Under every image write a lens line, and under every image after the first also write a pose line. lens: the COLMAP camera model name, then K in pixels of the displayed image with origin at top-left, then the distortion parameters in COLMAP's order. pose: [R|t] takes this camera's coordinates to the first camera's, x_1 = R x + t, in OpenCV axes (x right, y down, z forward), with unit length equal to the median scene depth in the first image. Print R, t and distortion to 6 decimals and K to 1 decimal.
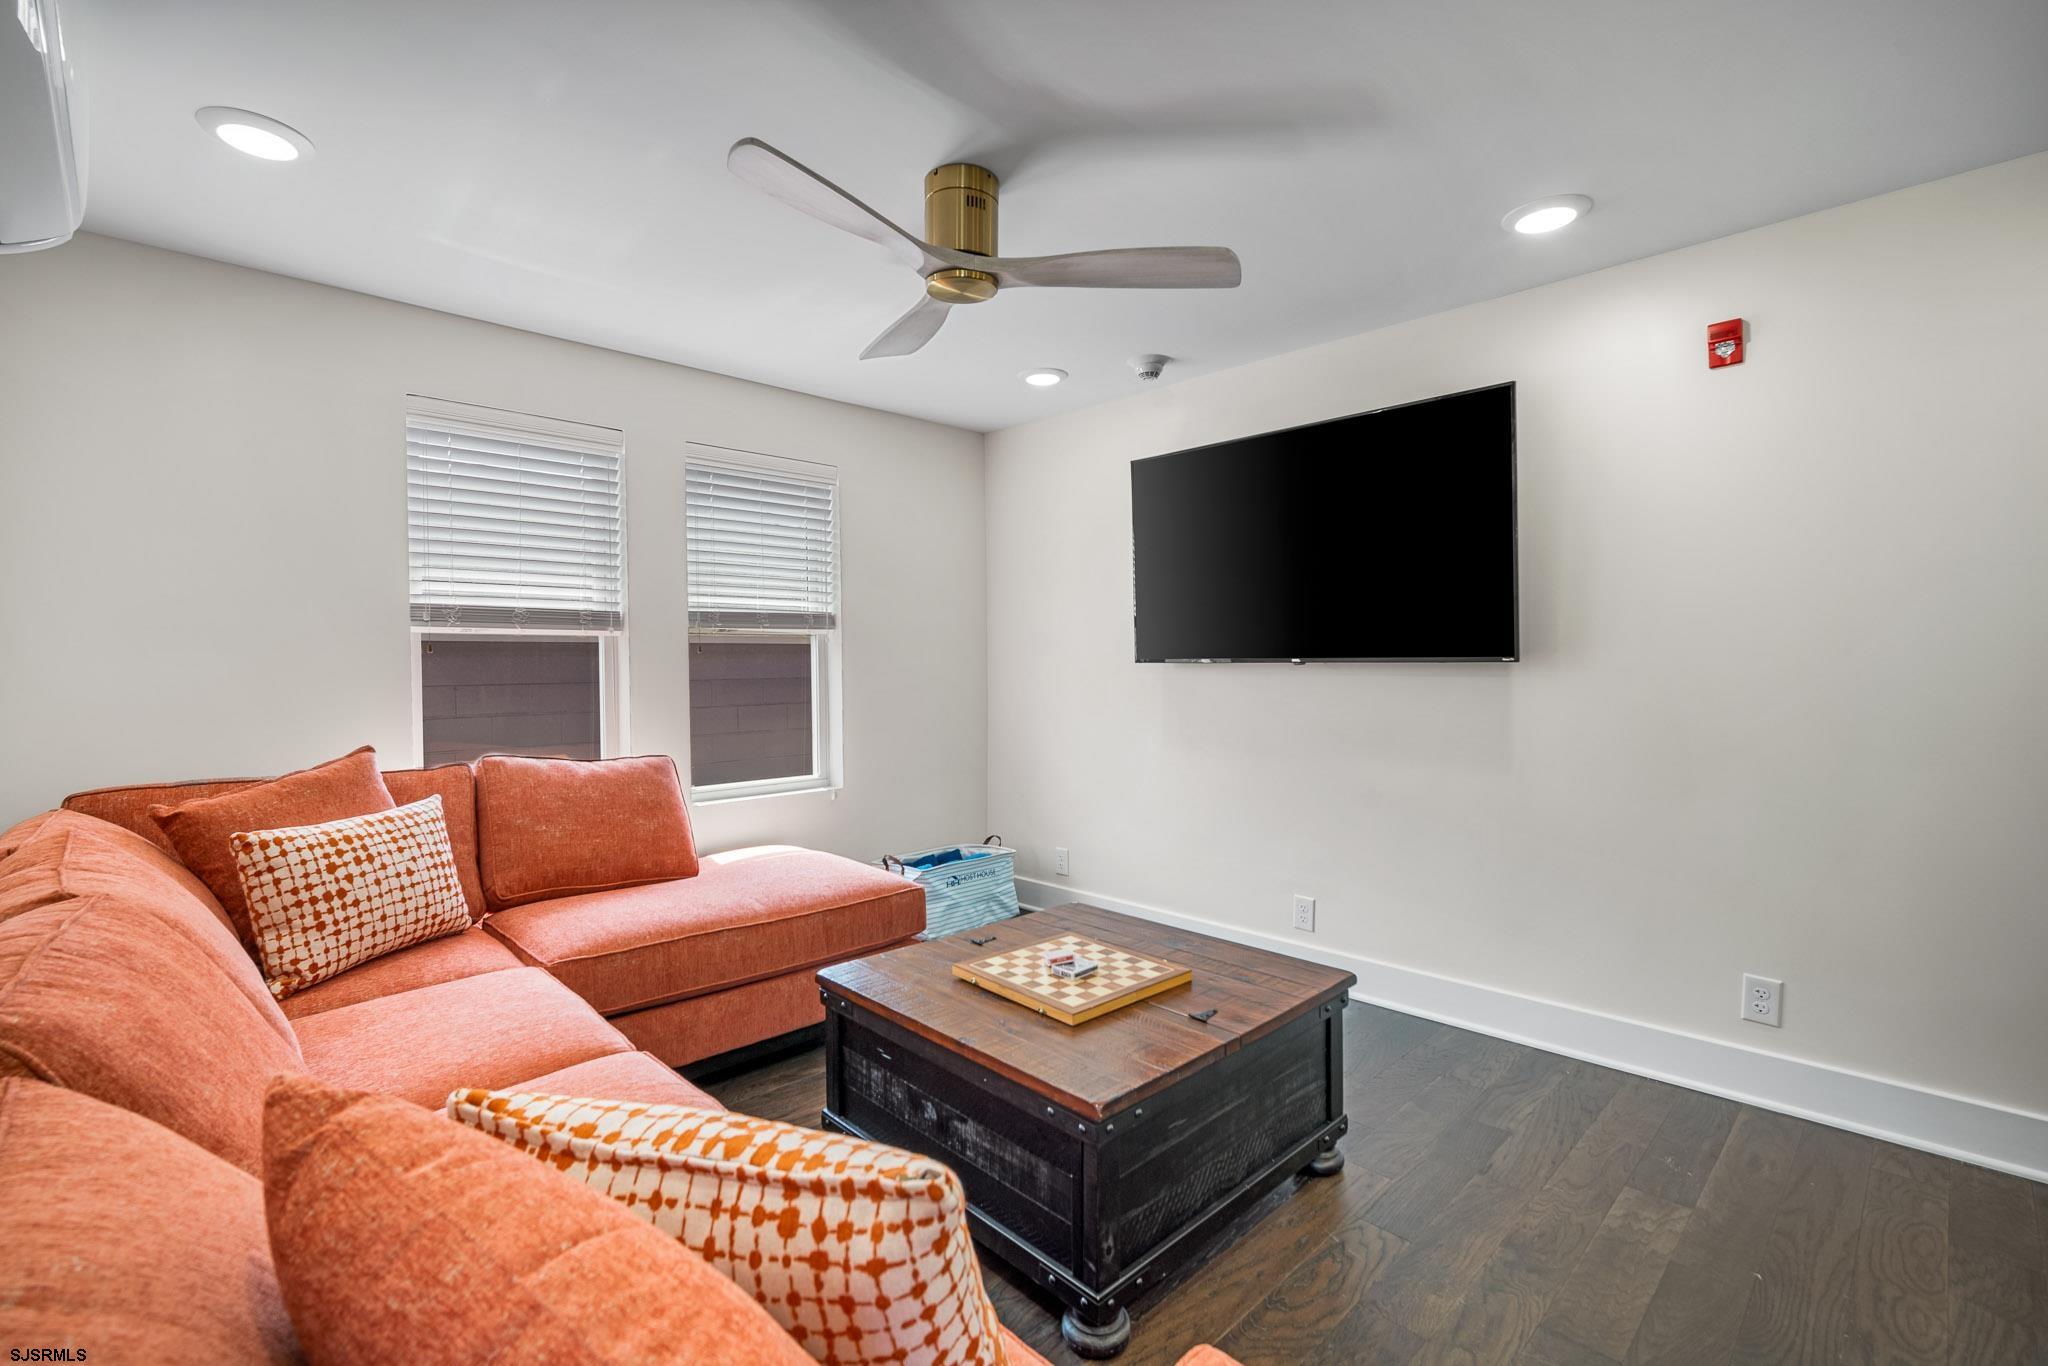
lens RADIAL K [[892.2, 0, 1017.6], [0, 892.2, 676.9], [0, 0, 1]] dist [-0.001179, 0.000202]
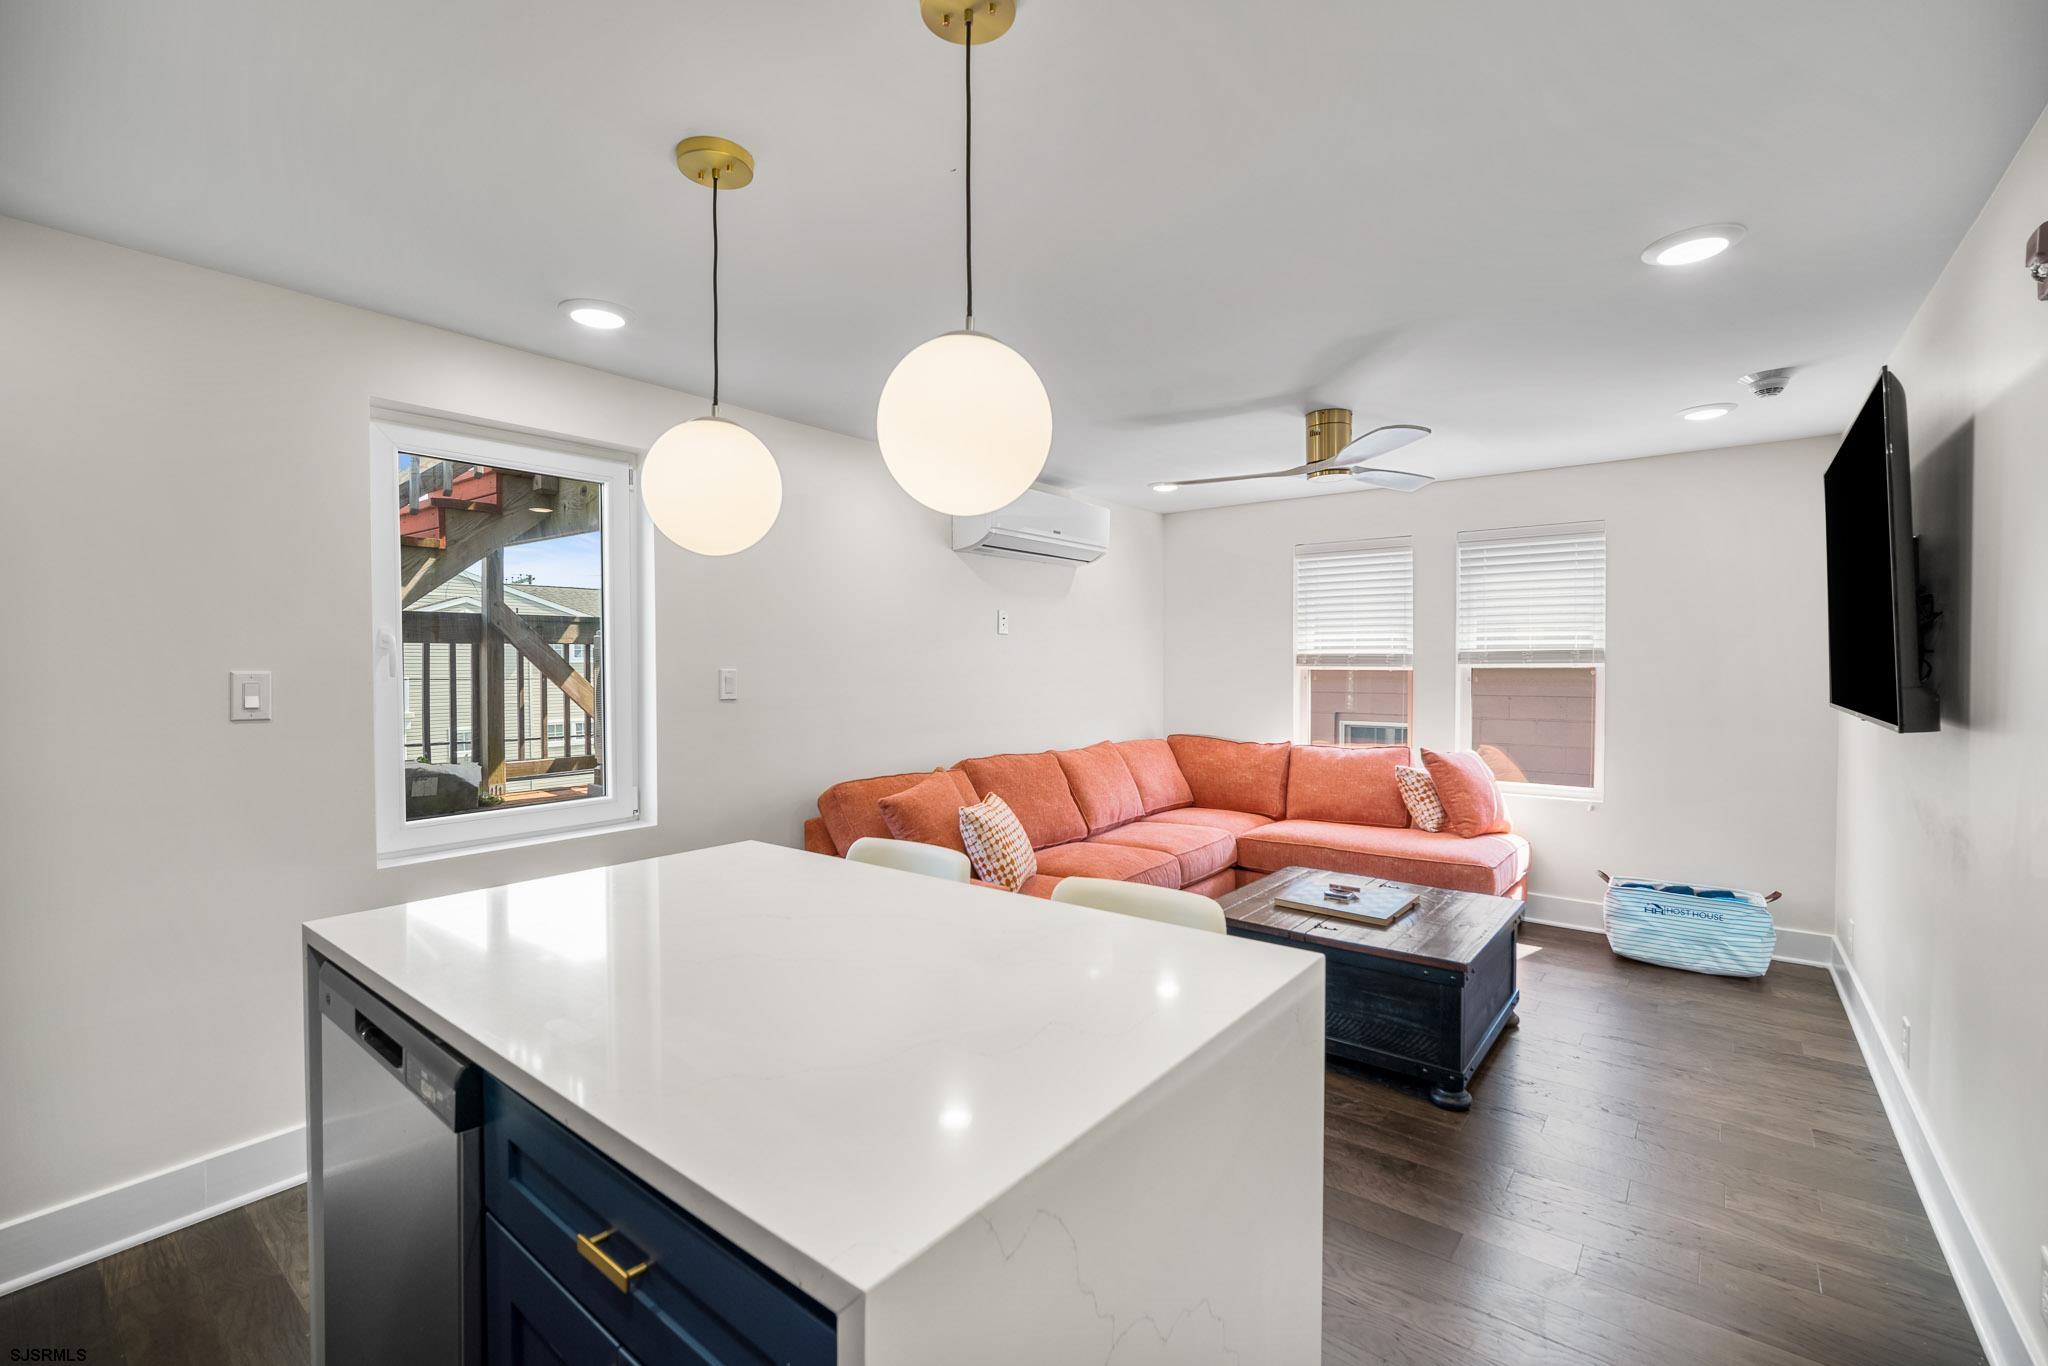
lens RADIAL K [[892.2, 0, 1017.6], [0, 892.2, 676.9], [0, 0, 1]] dist [-0.001179, 0.000202]
pose [[0.124078, 0.030193, -0.991813, 0.940941], [-0.013126, 0.999499, 0.028785, -0.065275], [0.992186, 0.009447, 0.124412, 0.123647]]
